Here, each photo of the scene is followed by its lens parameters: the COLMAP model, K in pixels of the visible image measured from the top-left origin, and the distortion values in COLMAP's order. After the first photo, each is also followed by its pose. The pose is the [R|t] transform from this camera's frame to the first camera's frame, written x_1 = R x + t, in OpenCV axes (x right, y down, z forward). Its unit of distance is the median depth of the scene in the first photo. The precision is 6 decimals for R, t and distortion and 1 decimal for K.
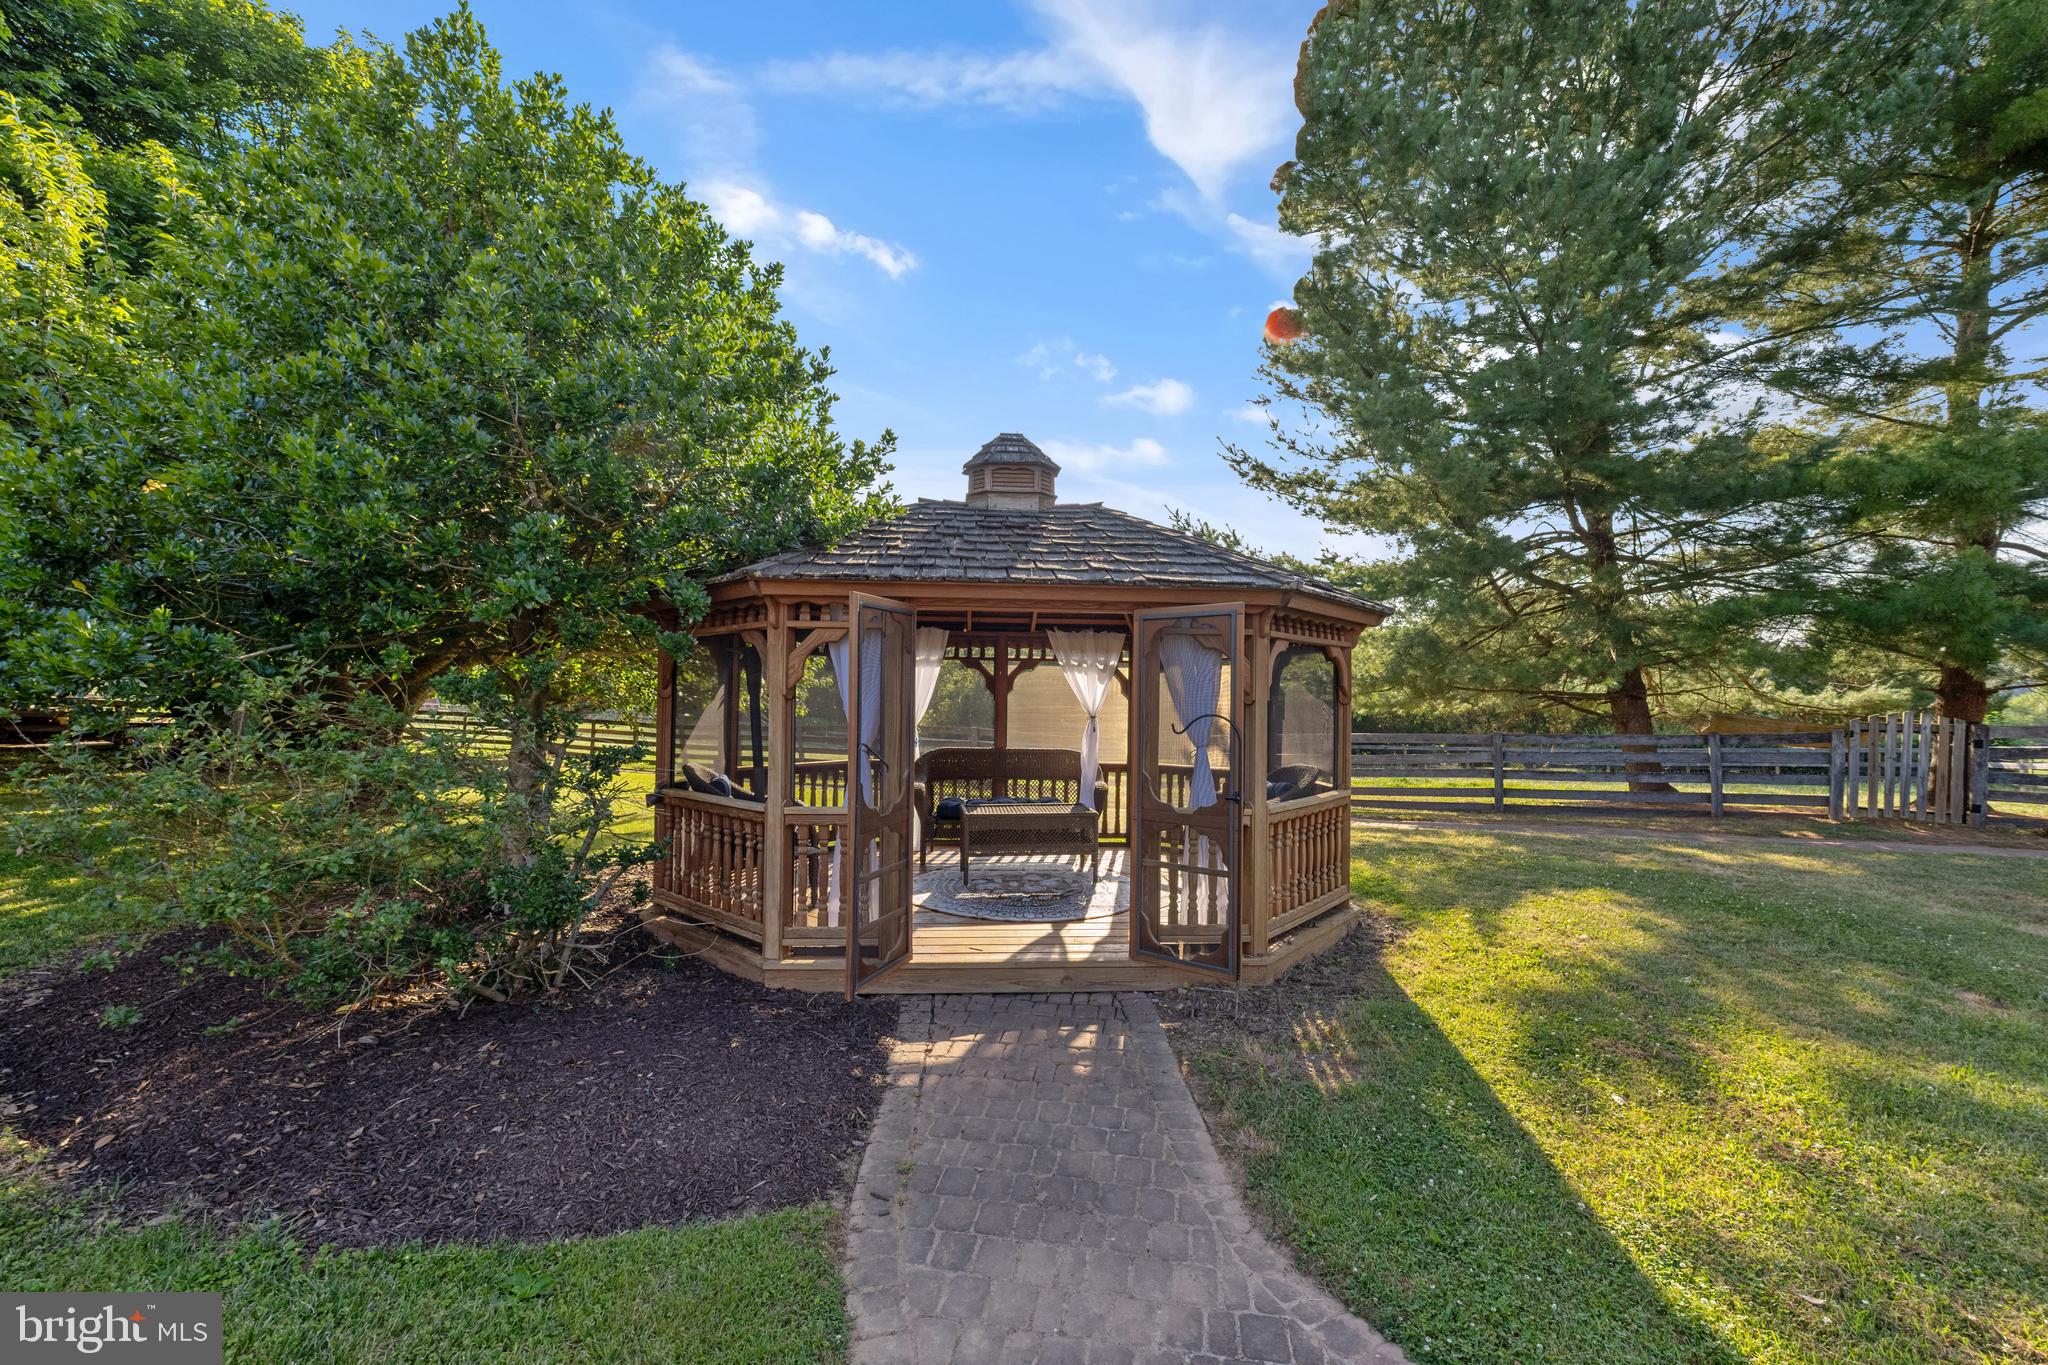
lens RADIAL K [[809.1, 0, 1014.6], [0, 809.1, 680.1], [0, 0, 1]] dist [0.000388, -0.000072]
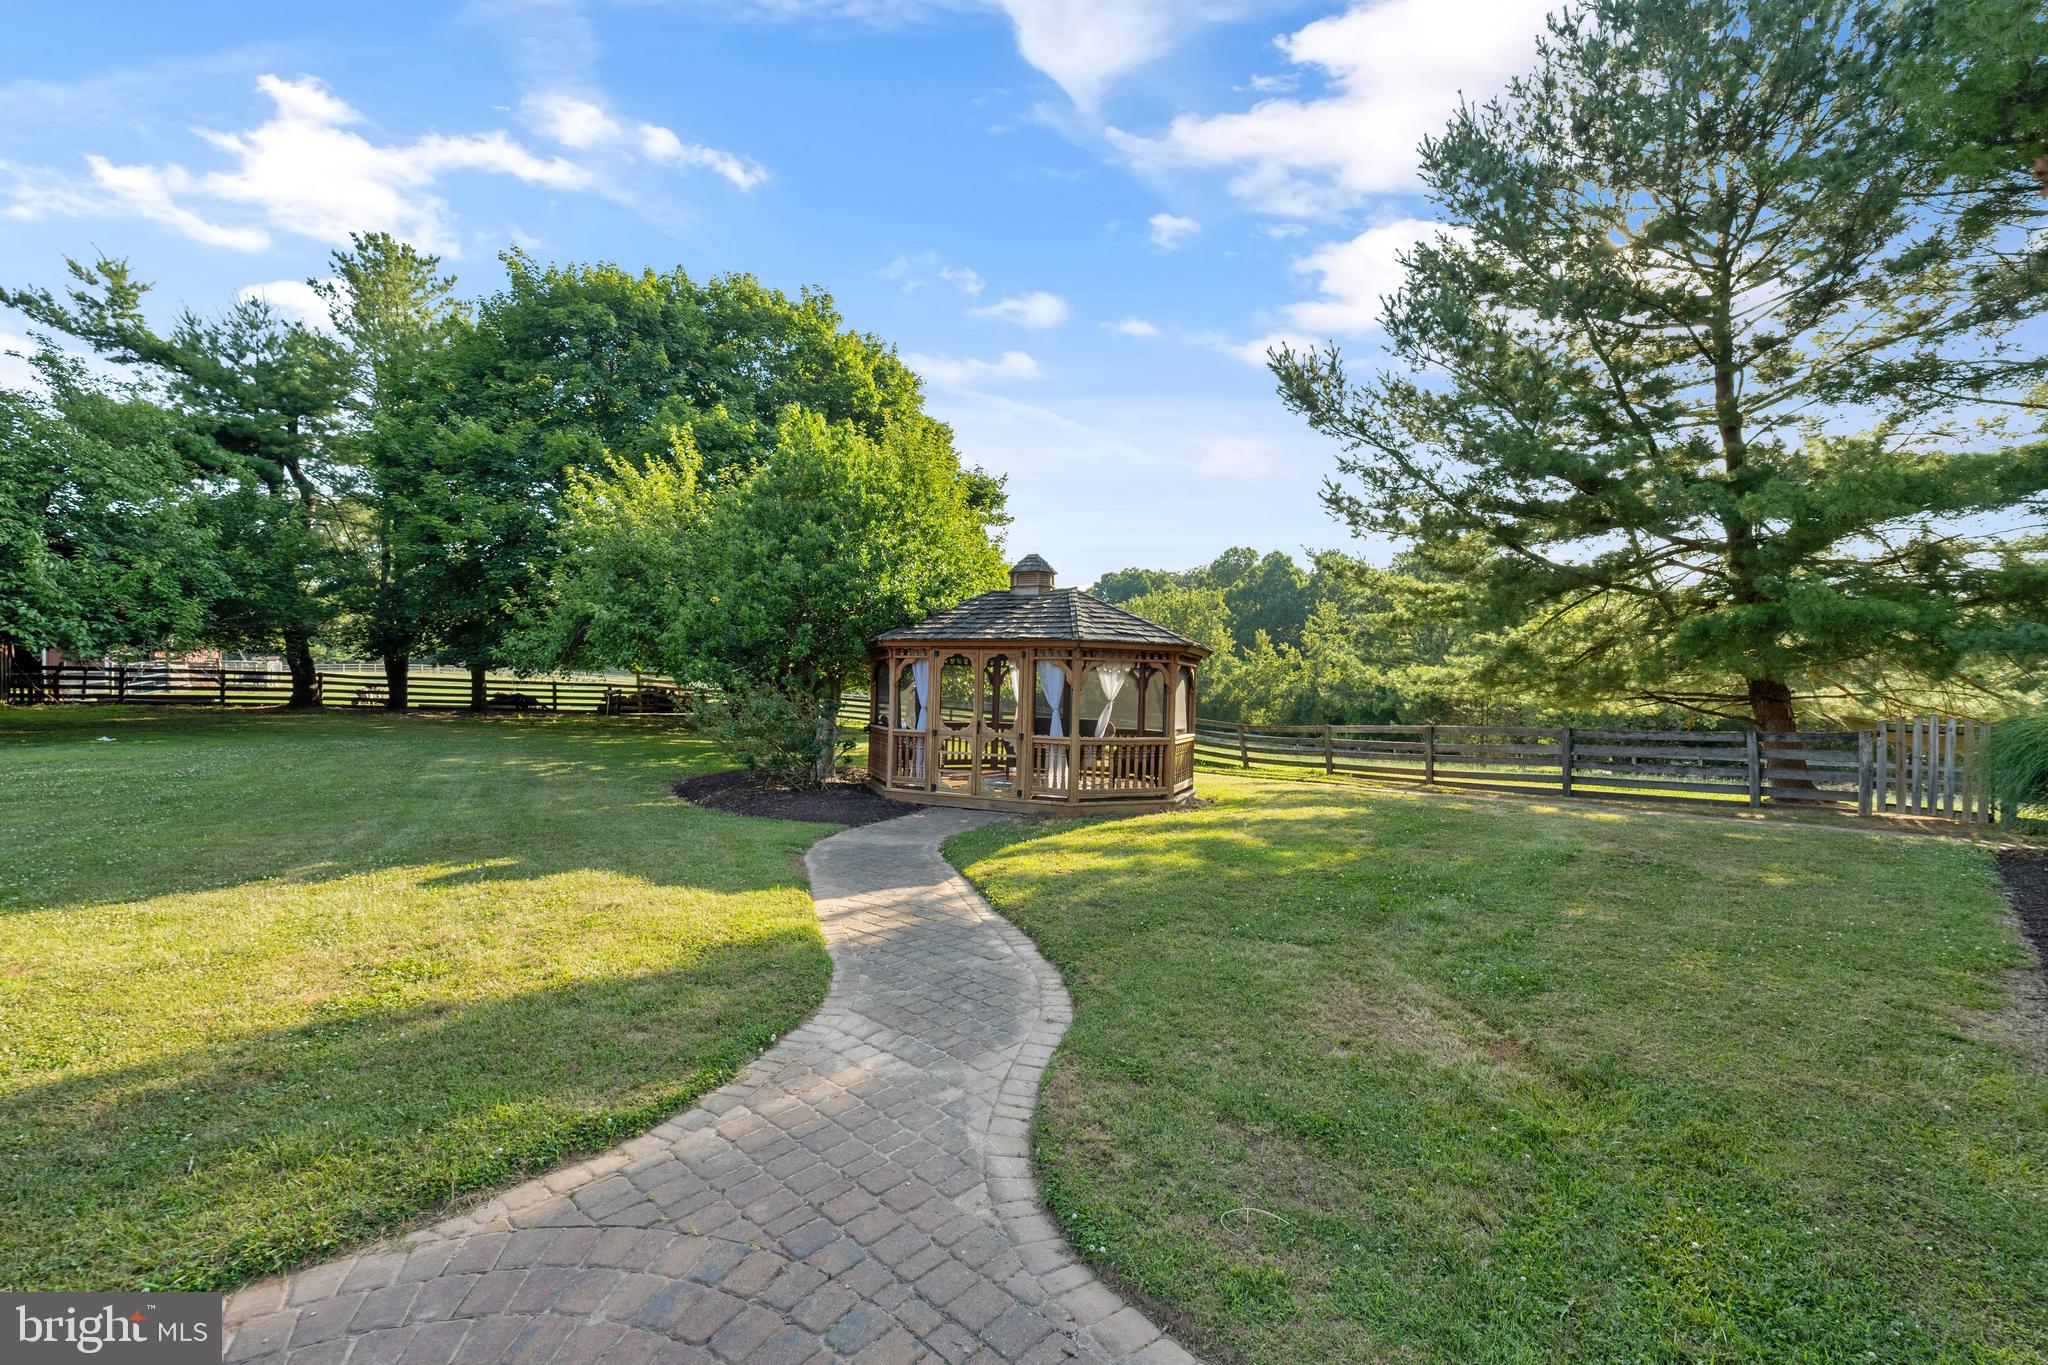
lens RADIAL K [[809.1, 0, 1037.3], [0, 809.1, 674.6], [0, 0, 1]] dist [0.000388, -0.000072]
pose [[0.927511, 0.009690, -0.373669, 0.749155], [-0.010199, 0.999948, 0.000616, -0.011744], [0.373656, 0.003240, 0.927562, -0.835980]]
